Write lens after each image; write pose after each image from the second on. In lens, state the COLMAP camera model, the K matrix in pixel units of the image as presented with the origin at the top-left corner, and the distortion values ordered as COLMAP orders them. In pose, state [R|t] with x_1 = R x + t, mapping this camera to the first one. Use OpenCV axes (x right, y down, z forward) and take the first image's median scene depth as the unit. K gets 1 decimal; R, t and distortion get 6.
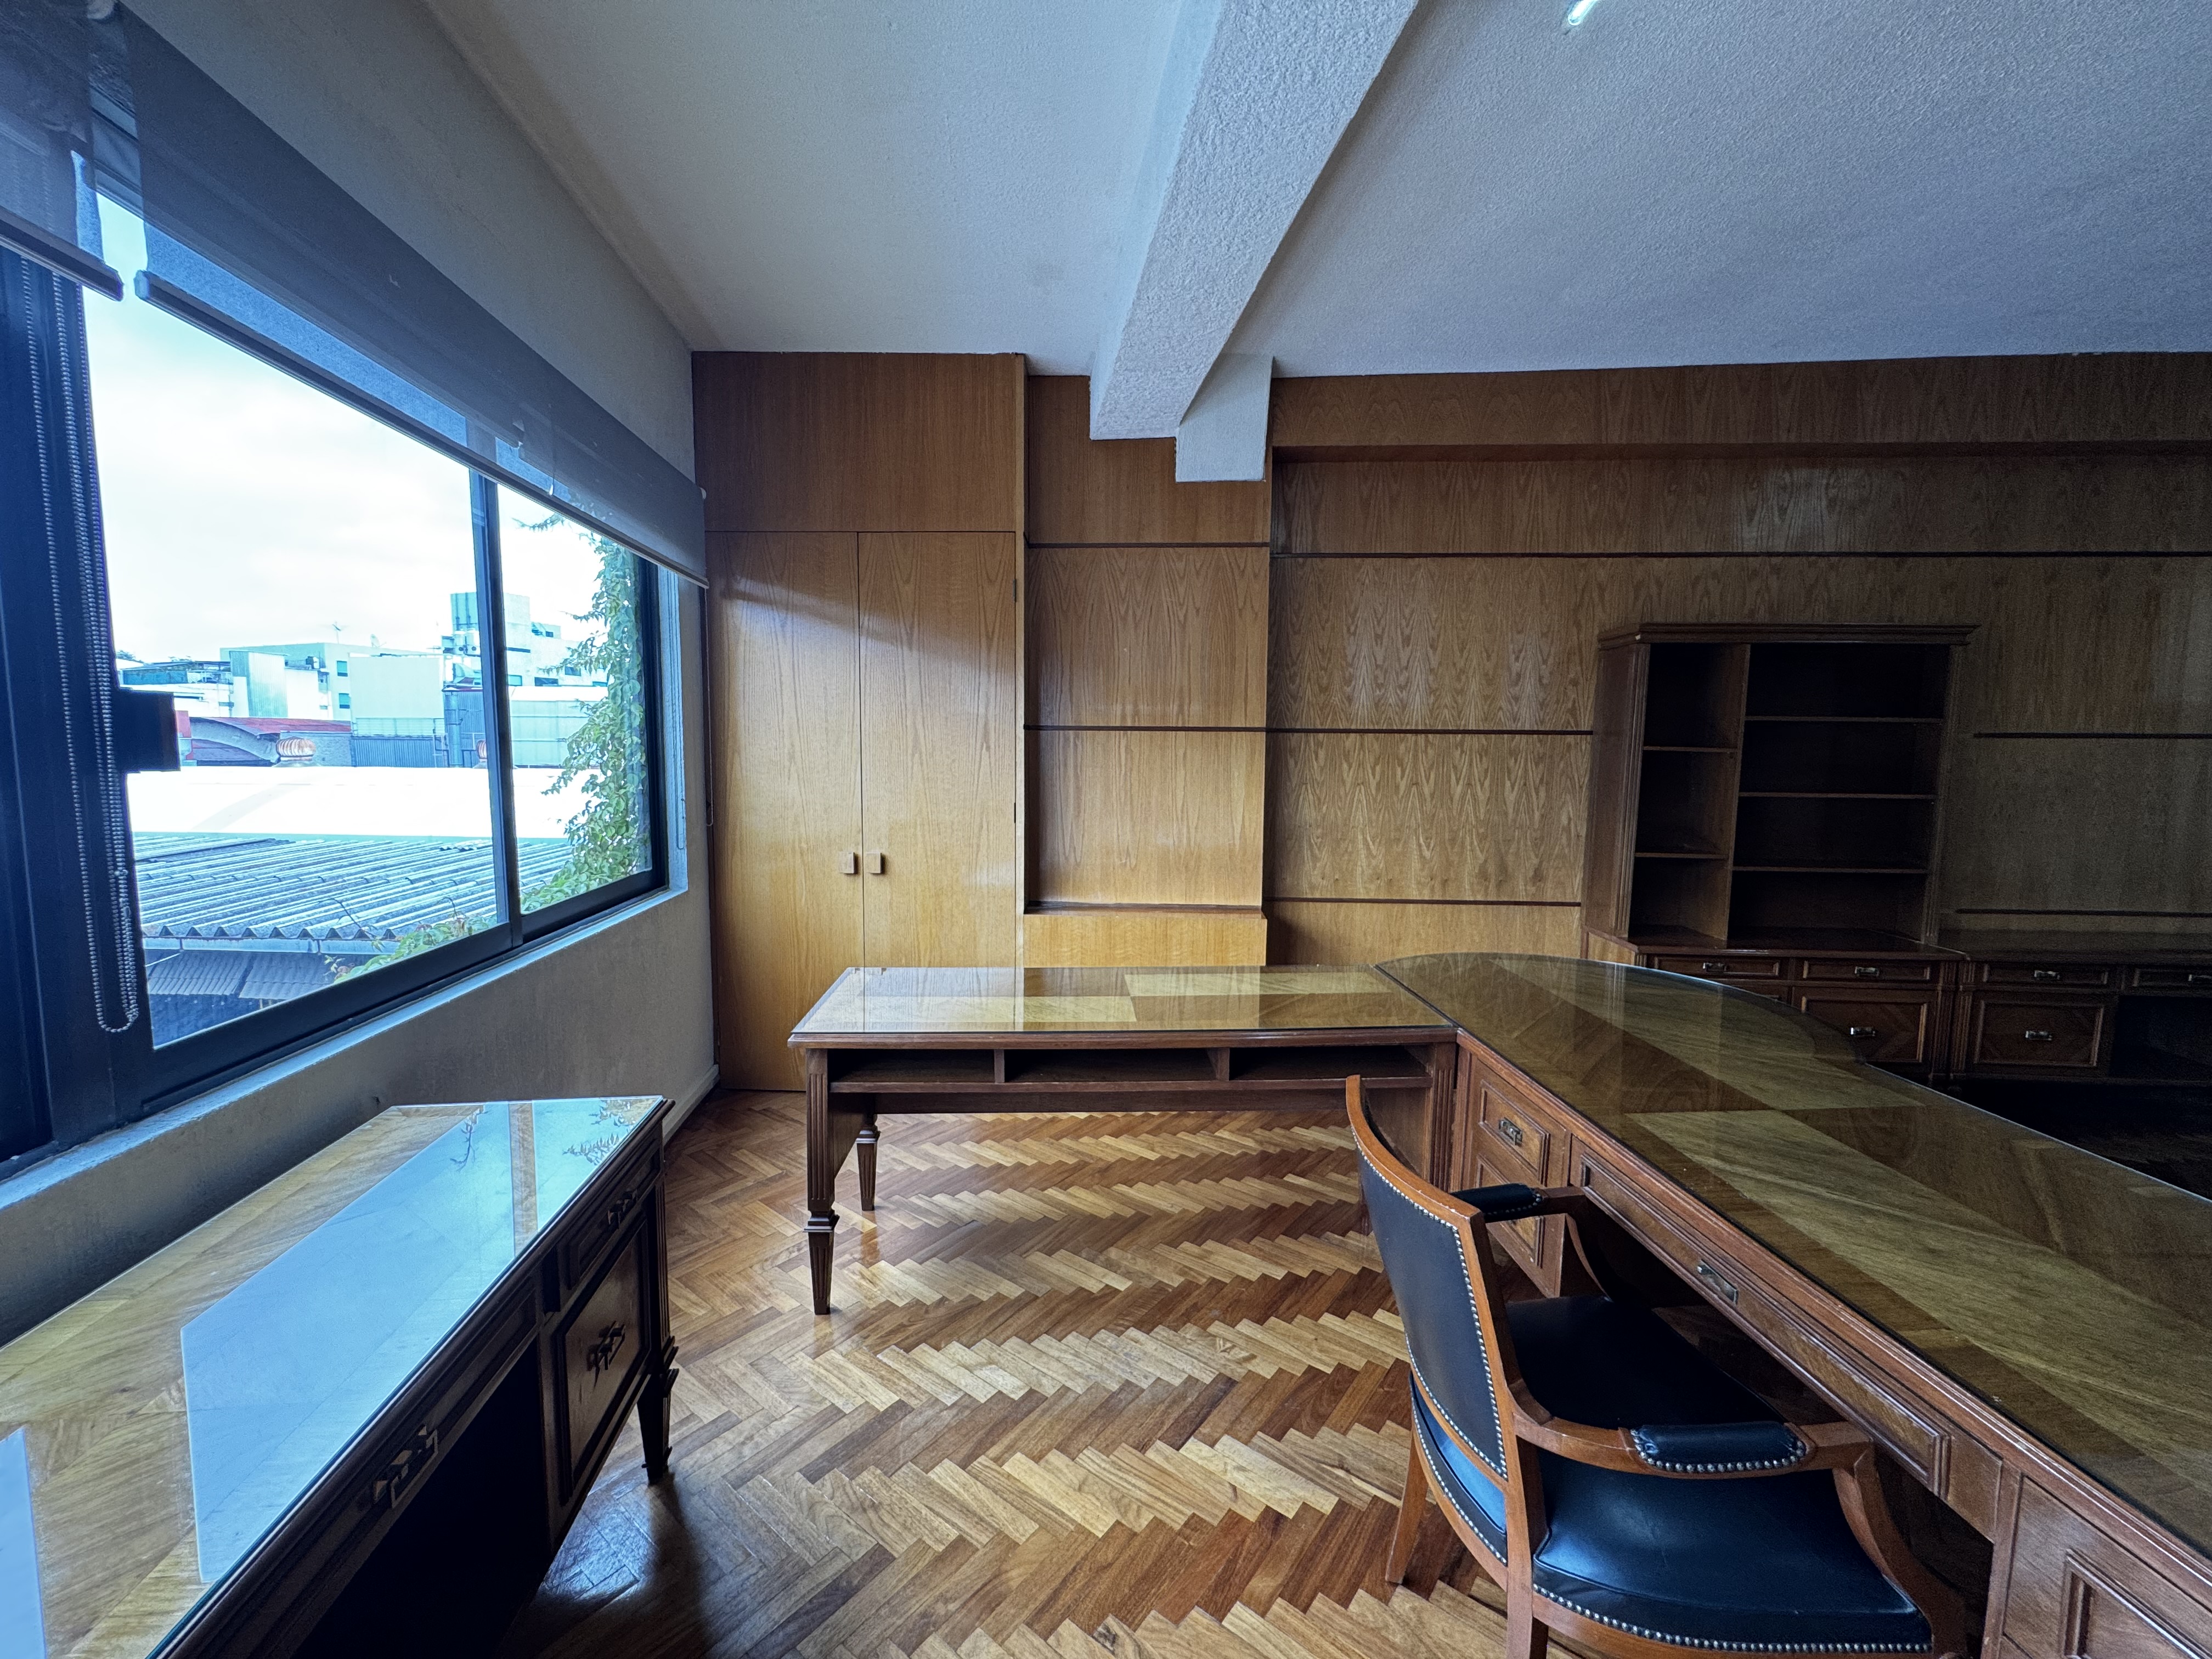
lens RADIAL K [[885.3, 0, 1100.9], [0, 885.3, 826.4], [0, 0, 1]] dist [-0.003563, 0.000093]
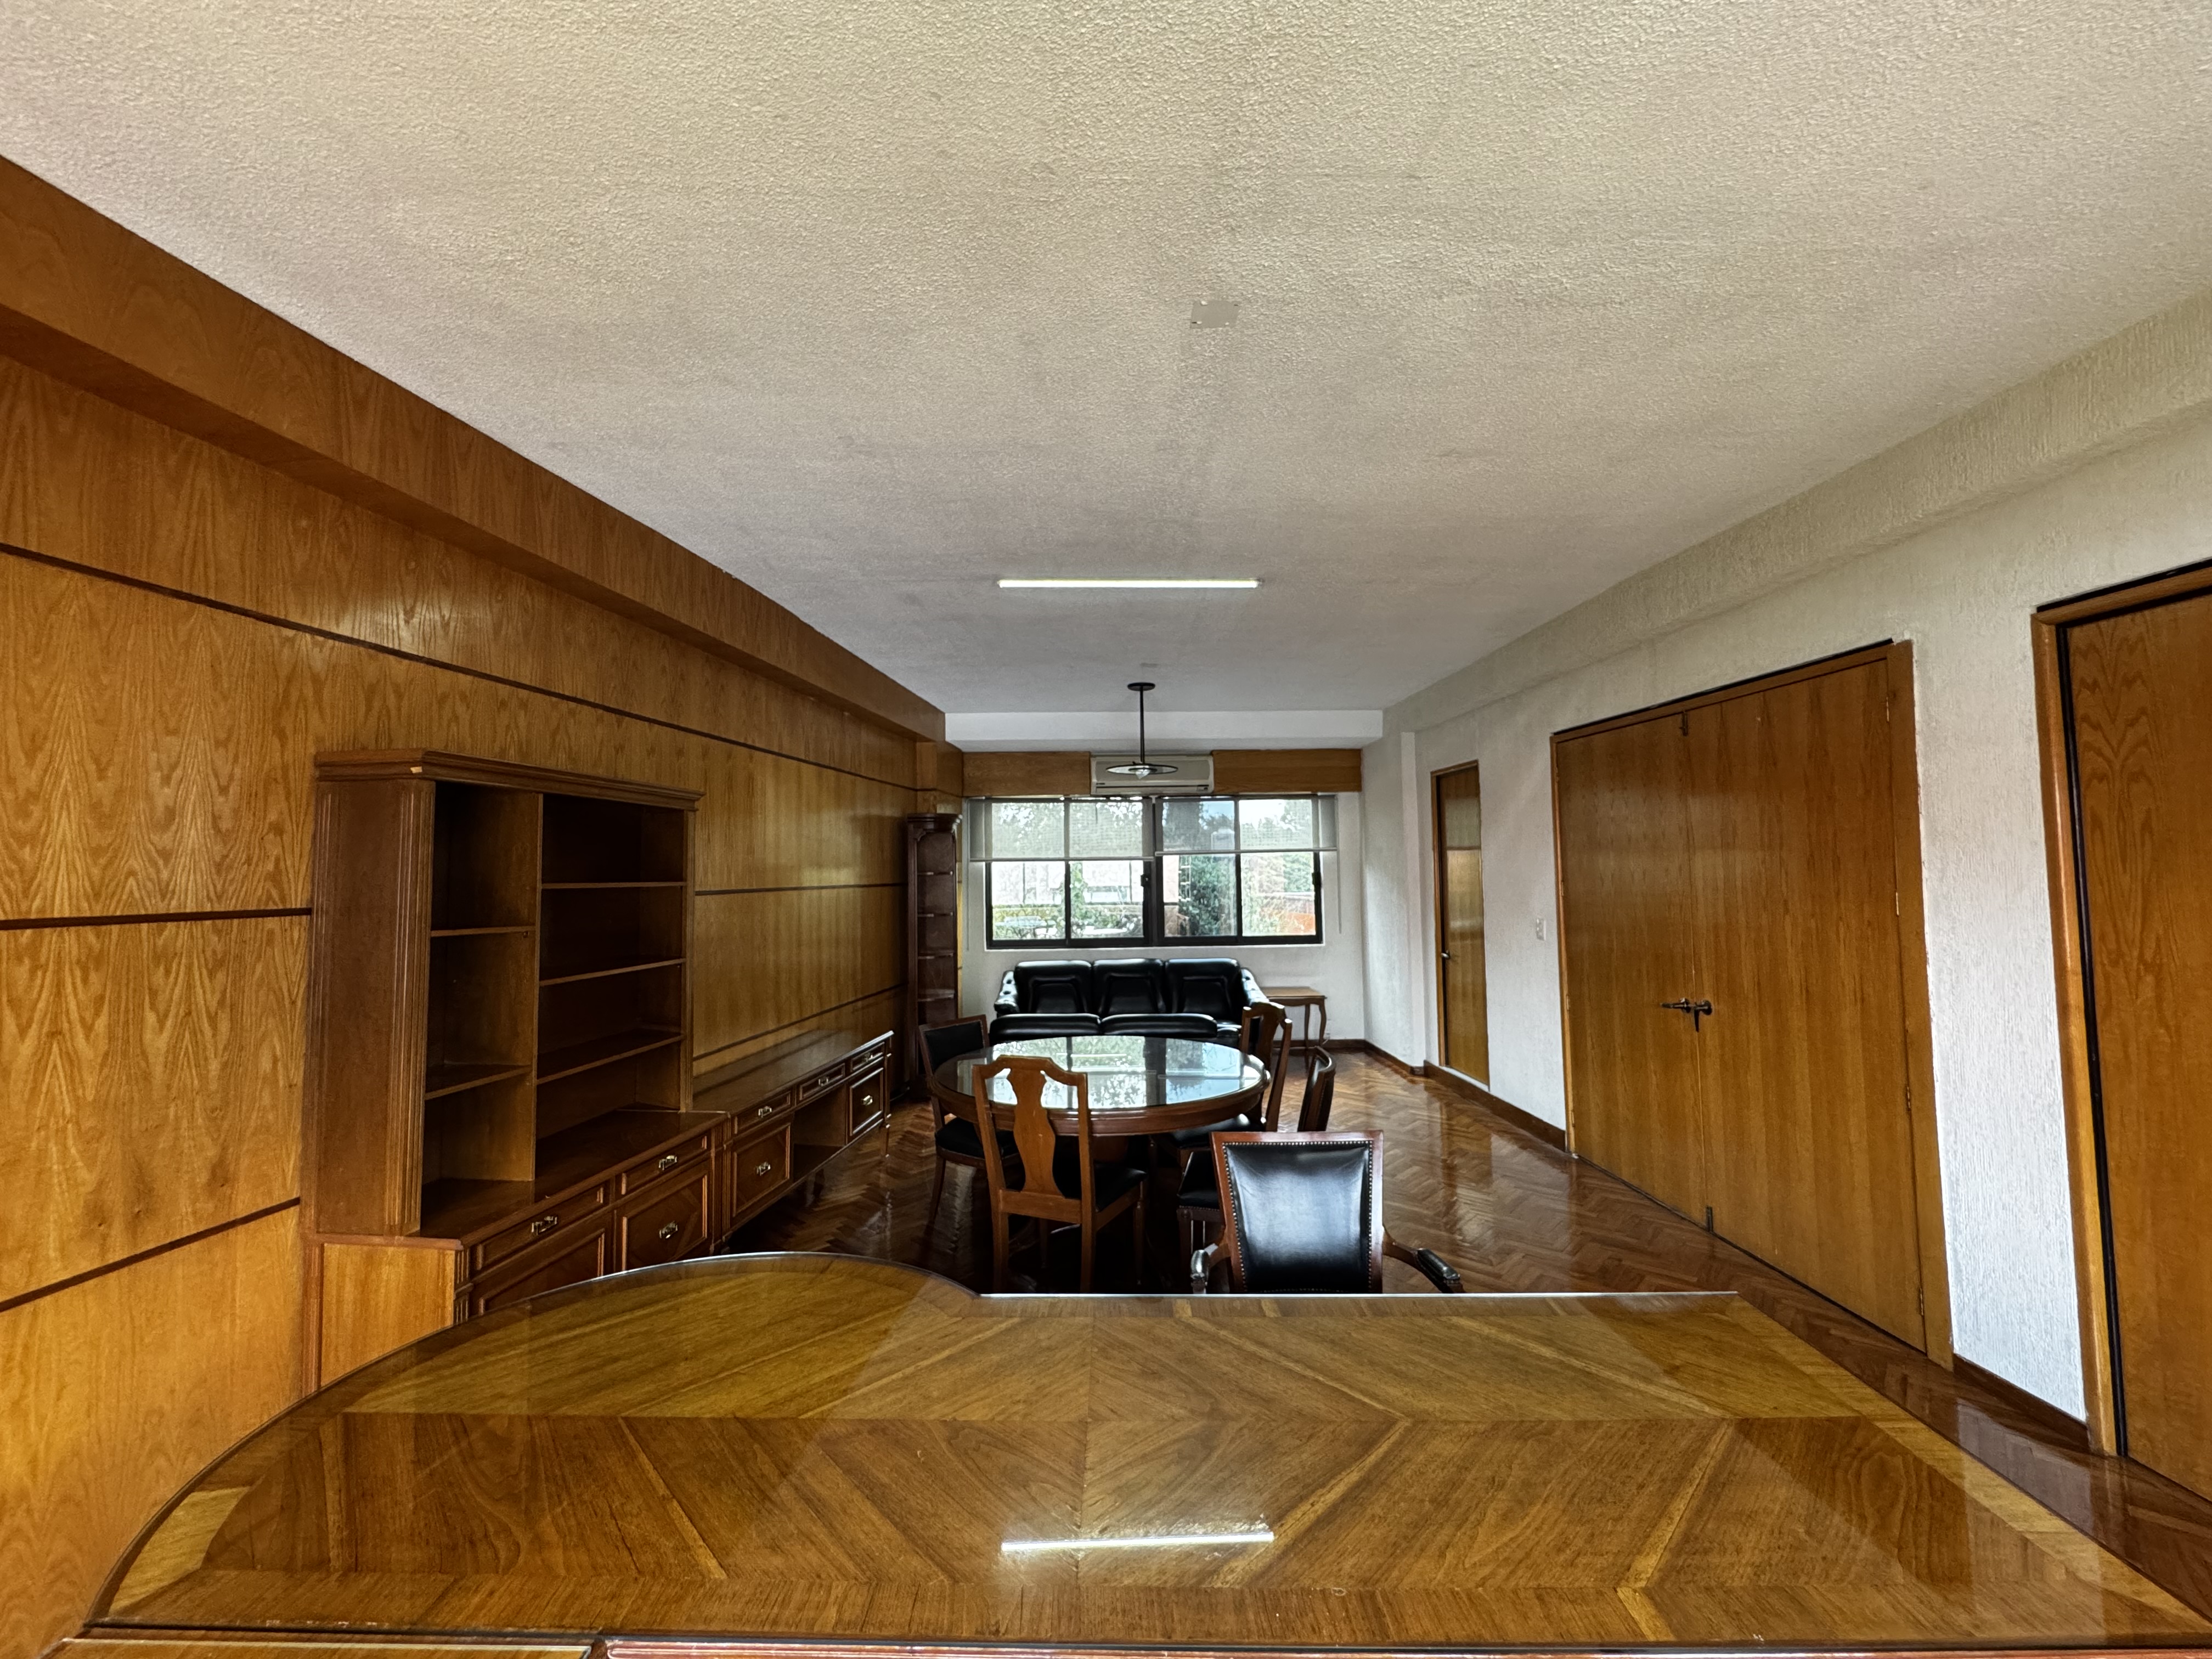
lens RADIAL K [[885.3, 0, 1104.6], [0, 885.3, 827.9], [0, 0, 1]] dist [-0.003563, 0.000093]
pose [[0.071616, 0.040999, 0.996589, -0.019072], [0.104581, 0.993339, -0.048380, -0.079779], [-0.991934, 0.107689, 0.066851, 0.424311]]
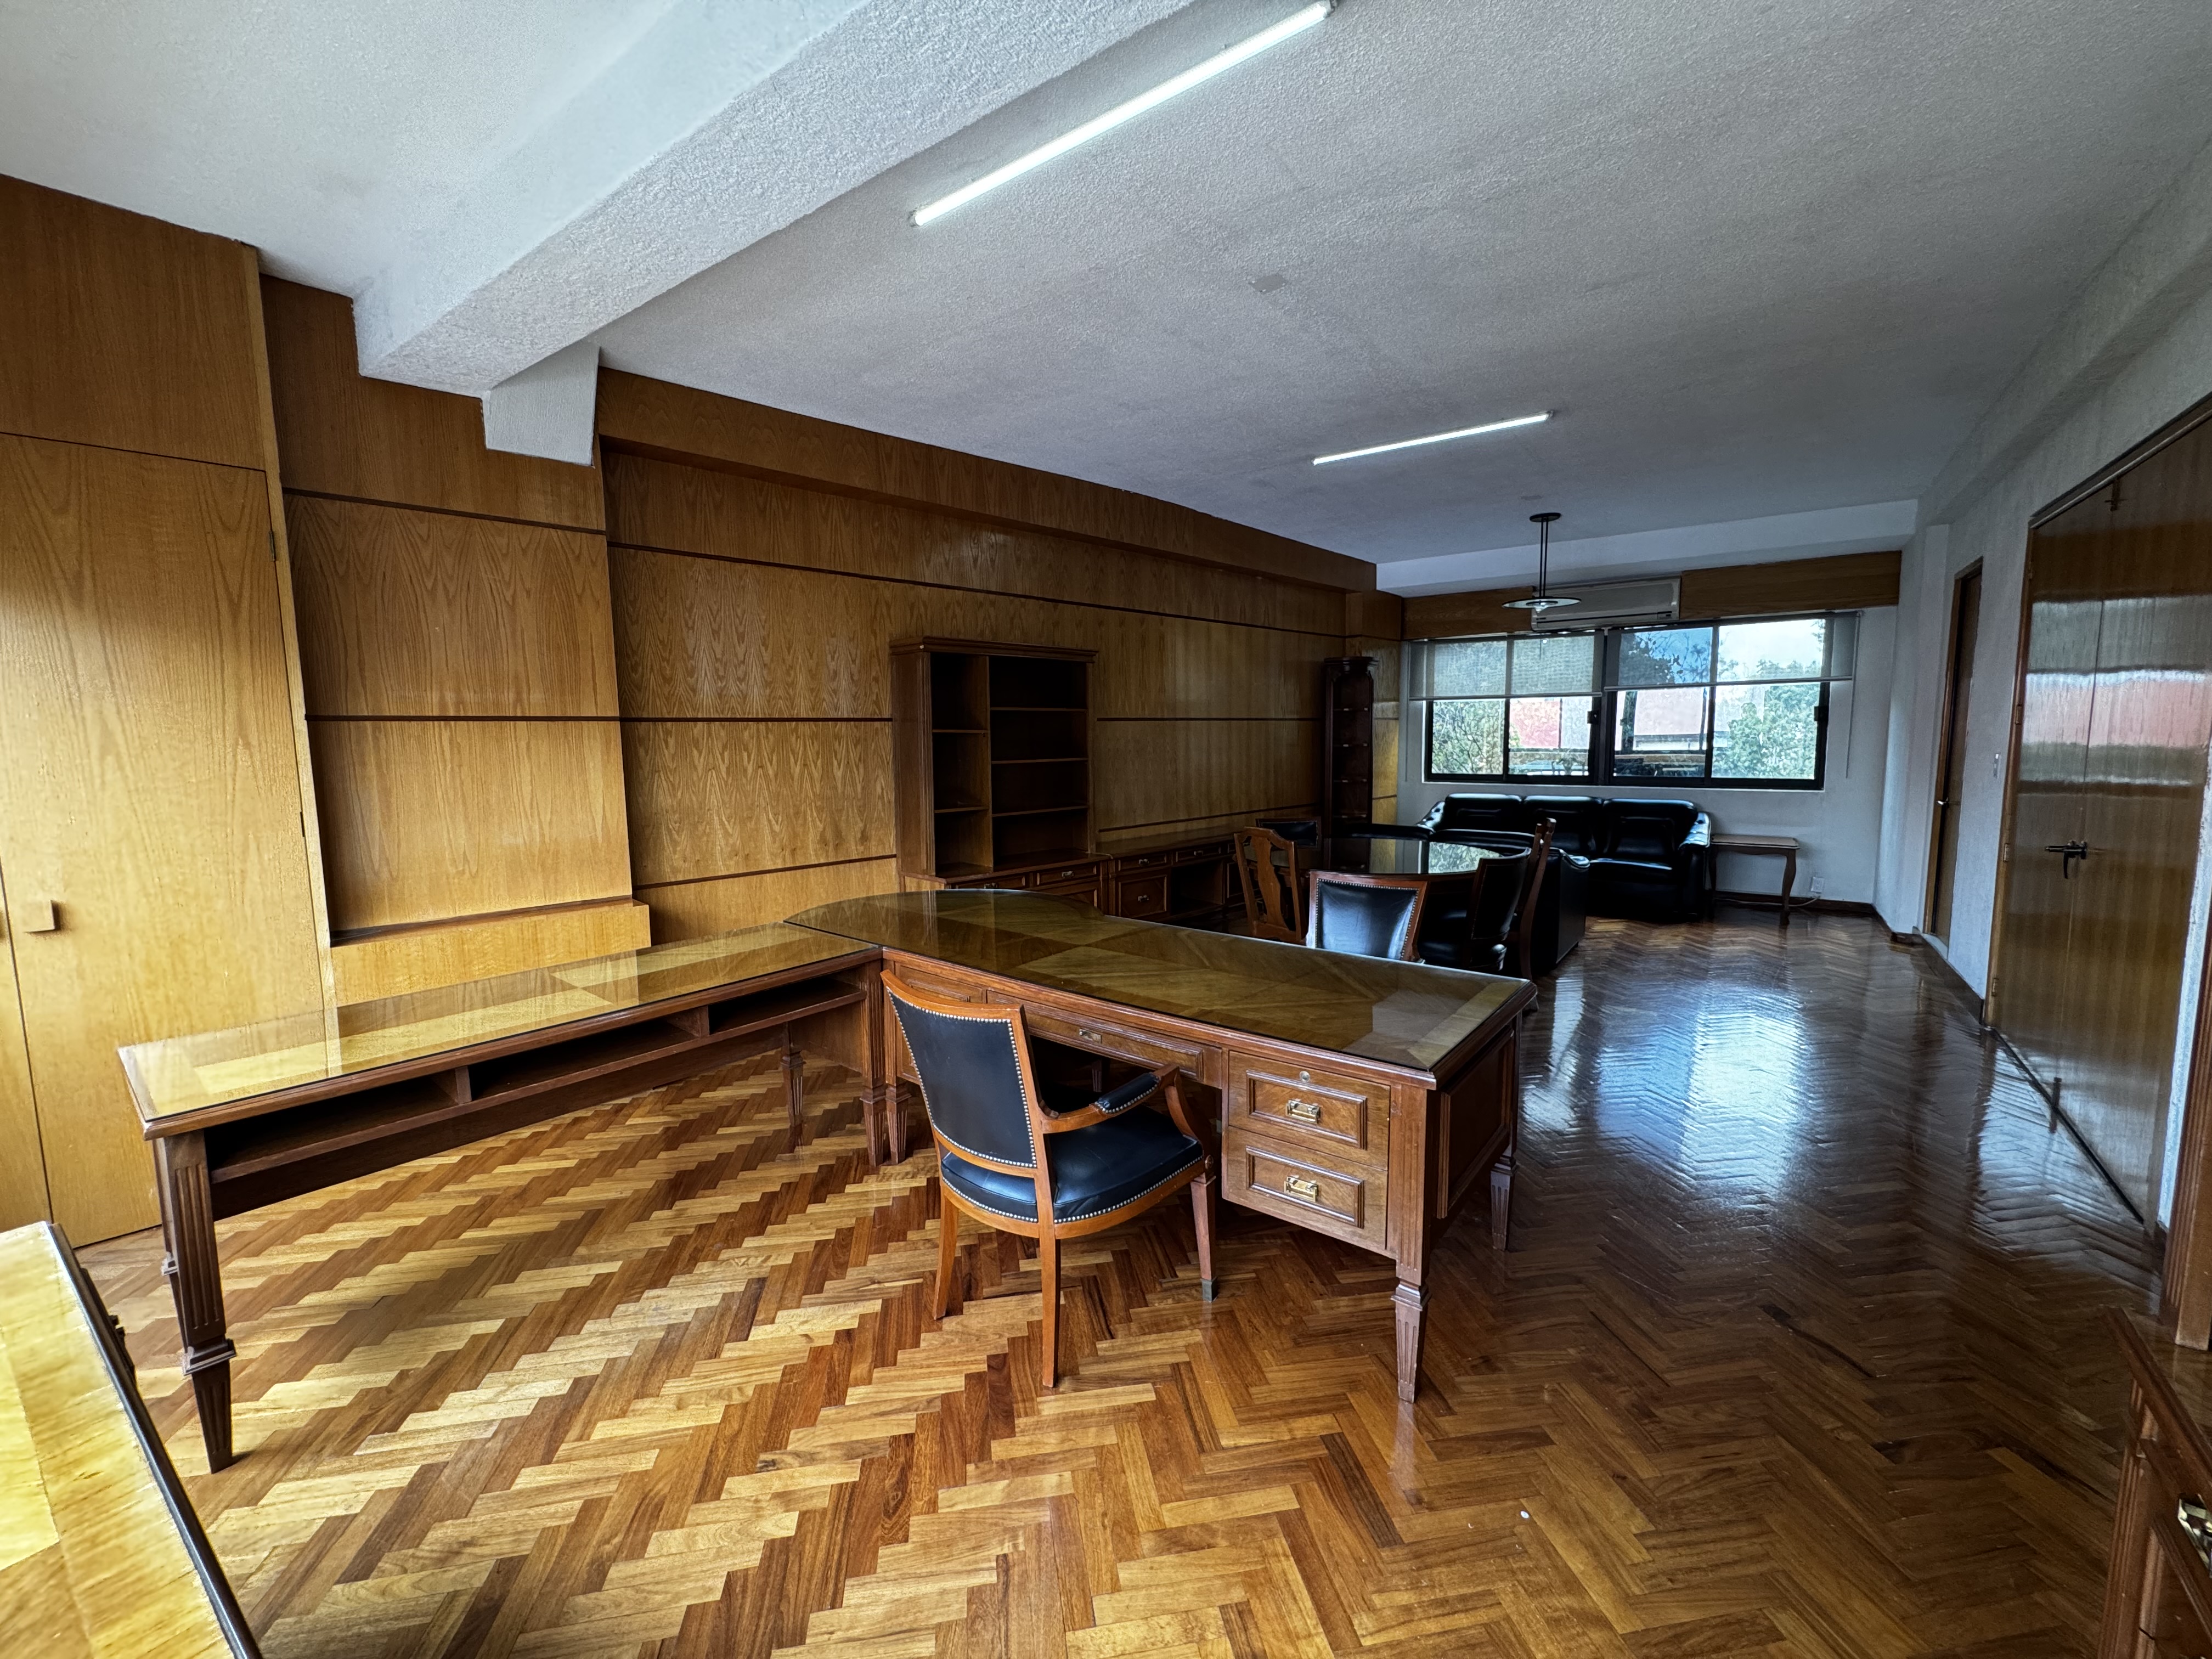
lens RADIAL K [[885.3, 0, 1105.9], [0, 885.3, 825.8], [0, 0, 1]] dist [-0.003563, 0.000093]
pose [[0.666372, -0.095224, 0.739514, -0.200547], [0.085976, 0.995009, 0.050650, 0.007728], [-0.740646, 0.029828, 0.671233, -0.076260]]
